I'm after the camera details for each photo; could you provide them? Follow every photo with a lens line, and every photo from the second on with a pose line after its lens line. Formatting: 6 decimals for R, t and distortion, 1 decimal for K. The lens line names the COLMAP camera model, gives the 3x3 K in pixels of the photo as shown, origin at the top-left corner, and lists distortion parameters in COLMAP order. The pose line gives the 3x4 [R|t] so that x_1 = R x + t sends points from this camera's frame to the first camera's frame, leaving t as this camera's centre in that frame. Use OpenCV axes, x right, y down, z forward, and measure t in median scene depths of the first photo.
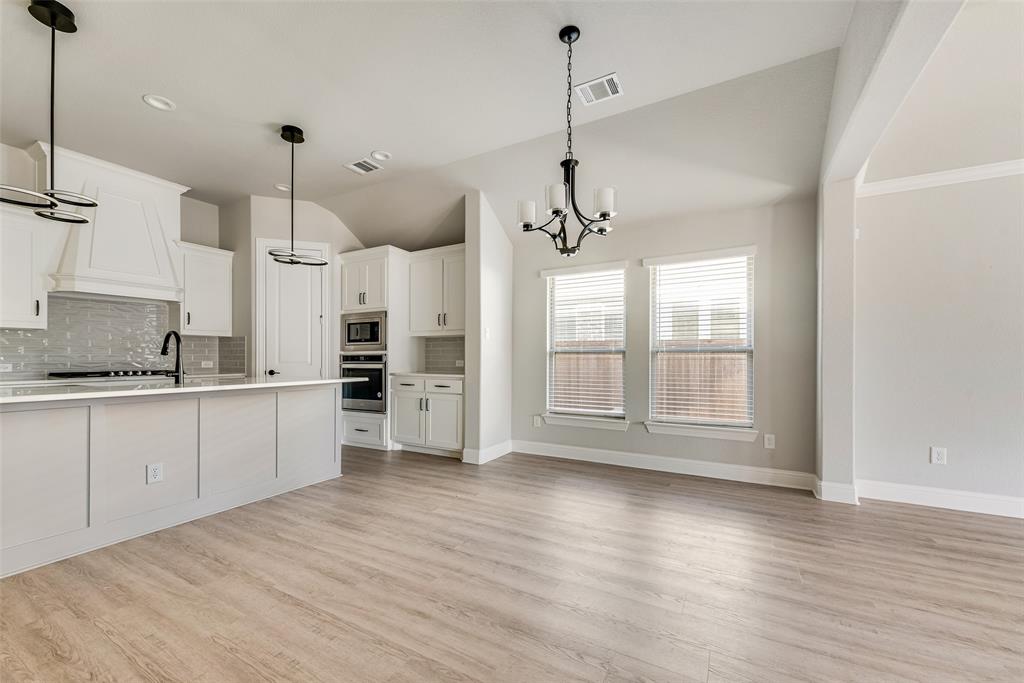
lens RADIAL K [[402.3, 0, 520.8], [0, 402.3, 360.5], [0, 0, 1]] dist [0.009194, -0.003459]
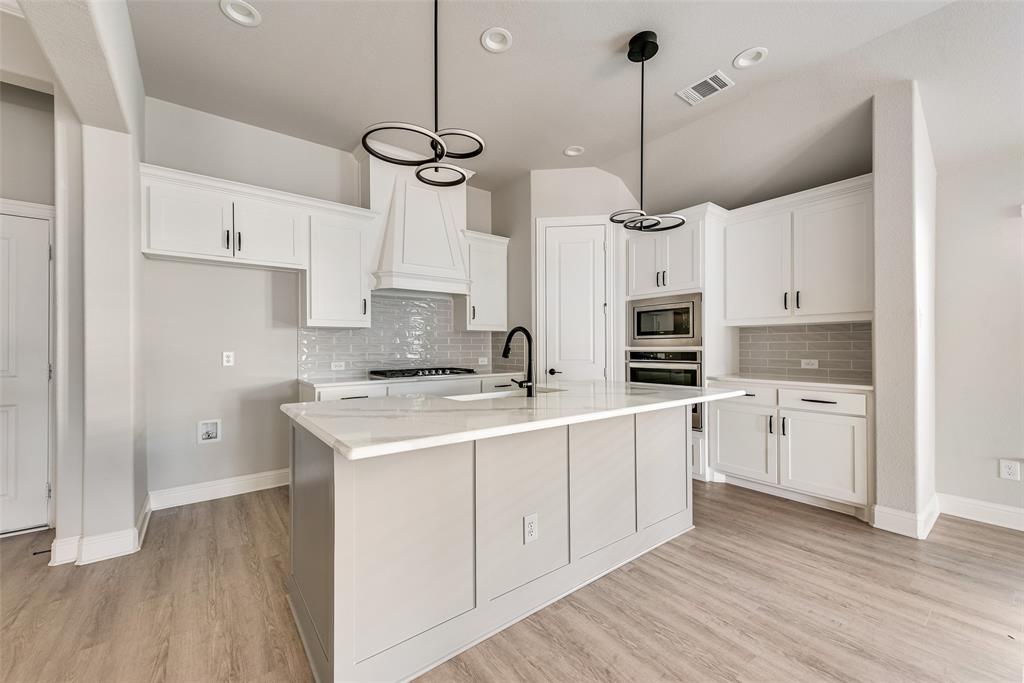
lens RADIAL K [[402.3, 0, 520.3], [0, 402.3, 350.1], [0, 0, 1]] dist [0.009194, -0.003459]
pose [[0.917362, 0.000128, -0.398055, -0.379472], [0.000926, 0.999997, 0.002455, -0.021074], [0.398054, -0.002621, 0.917358, 0.204588]]
